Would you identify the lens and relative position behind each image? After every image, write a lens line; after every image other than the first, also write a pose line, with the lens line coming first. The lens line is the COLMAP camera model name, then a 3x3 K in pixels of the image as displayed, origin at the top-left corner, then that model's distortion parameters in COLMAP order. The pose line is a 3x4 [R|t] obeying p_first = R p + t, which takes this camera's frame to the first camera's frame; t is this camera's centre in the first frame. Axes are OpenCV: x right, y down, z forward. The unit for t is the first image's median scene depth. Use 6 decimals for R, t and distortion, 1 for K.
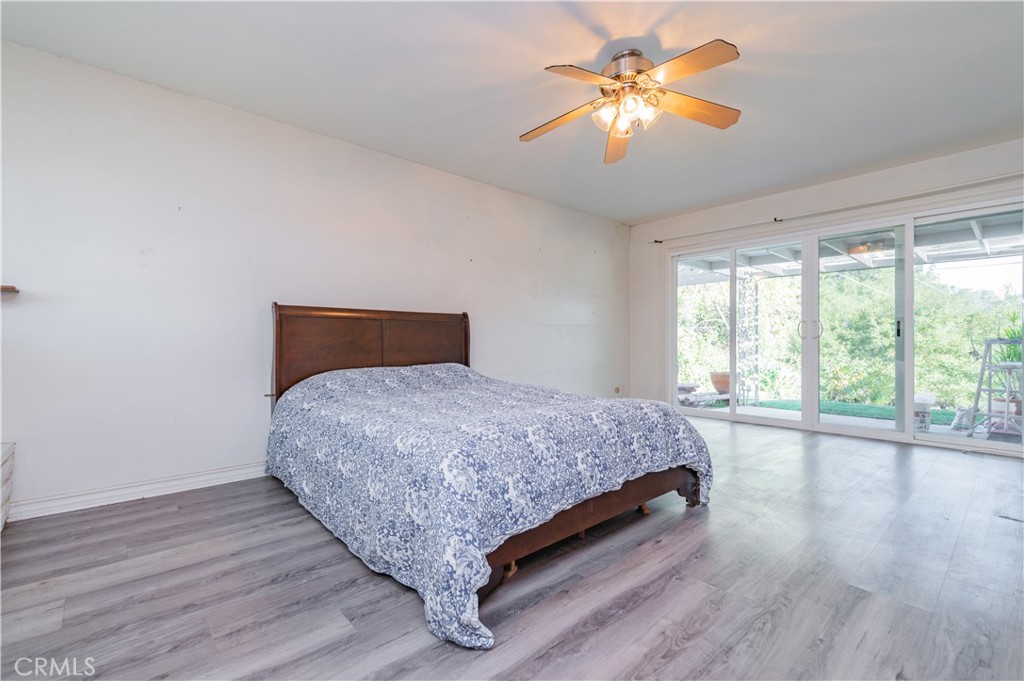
lens RADIAL K [[449.7, 0, 510.5], [0, 449.7, 340.3], [0, 0, 1]] dist [0.001521, 0.000360]
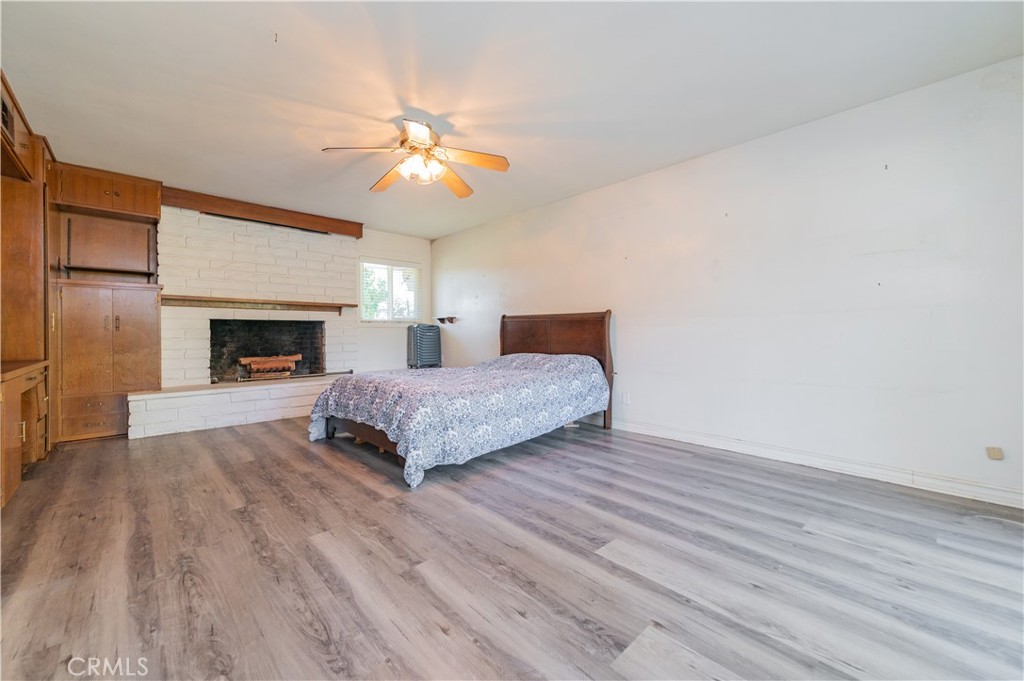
lens RADIAL K [[401.0, 0, 510.4], [0, 401.0, 337.2], [0, 0, 1]] dist [-0.000082, -0.000039]
pose [[0.030807, 0.010614, -0.999469, 2.318012], [0.004929, 0.999930, 0.010771, -0.023747], [0.999513, -0.005258, 0.030753, 1.969848]]
